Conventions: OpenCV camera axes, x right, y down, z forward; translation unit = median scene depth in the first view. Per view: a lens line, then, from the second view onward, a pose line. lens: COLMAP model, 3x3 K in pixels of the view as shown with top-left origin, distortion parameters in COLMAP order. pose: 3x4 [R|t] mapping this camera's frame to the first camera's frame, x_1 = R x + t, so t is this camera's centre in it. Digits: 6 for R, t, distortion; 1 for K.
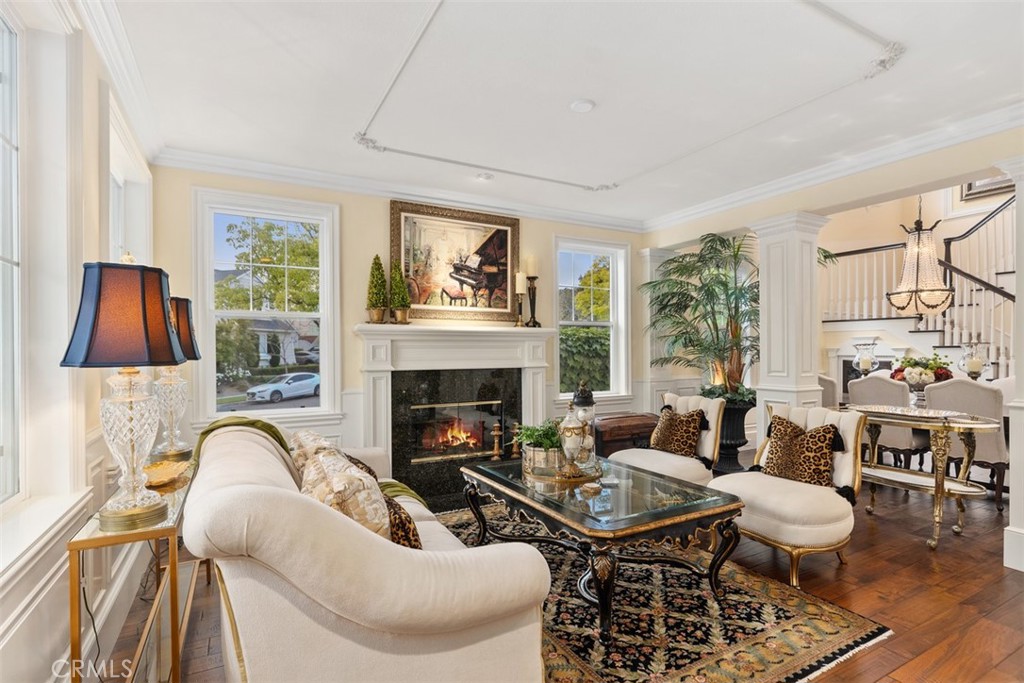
lens RADIAL K [[497.0, 0, 506.7], [0, 497.0, 350.9], [0, 0, 1]] dist [-0.000259, -0.000303]
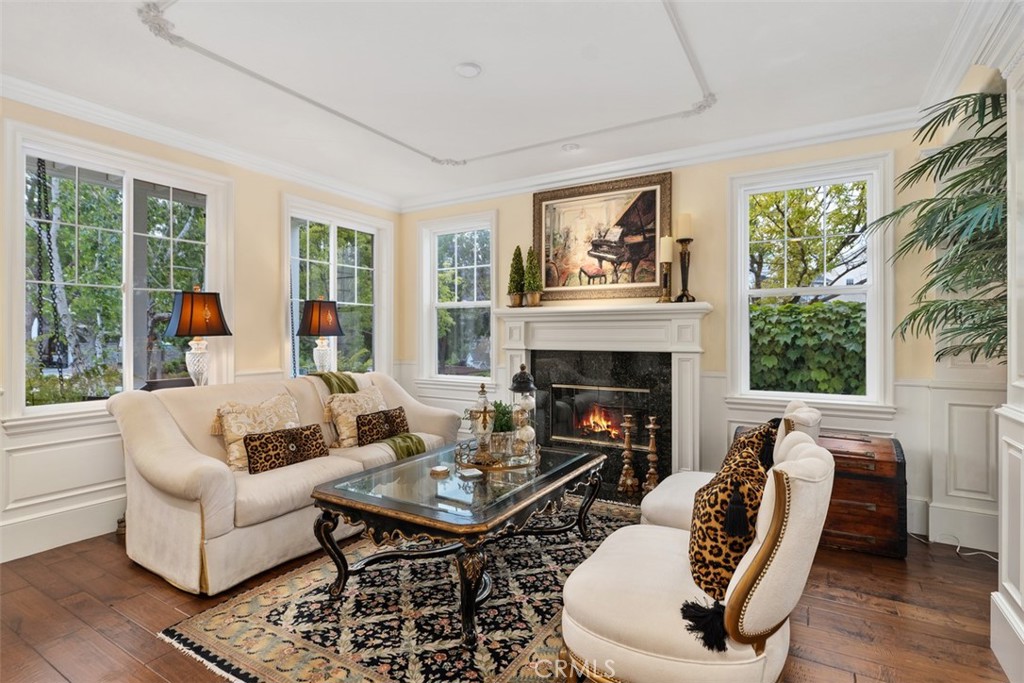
lens RADIAL K [[497.0, 0, 504.3], [0, 497.0, 332.8], [0, 0, 1]] dist [-0.000259, -0.000303]
pose [[0.512945, -0.000628, -0.858421, 0.624742], [-0.003168, 0.999992, -0.002625, 0.005151], [0.858415, 0.004067, 0.512939, 0.359165]]
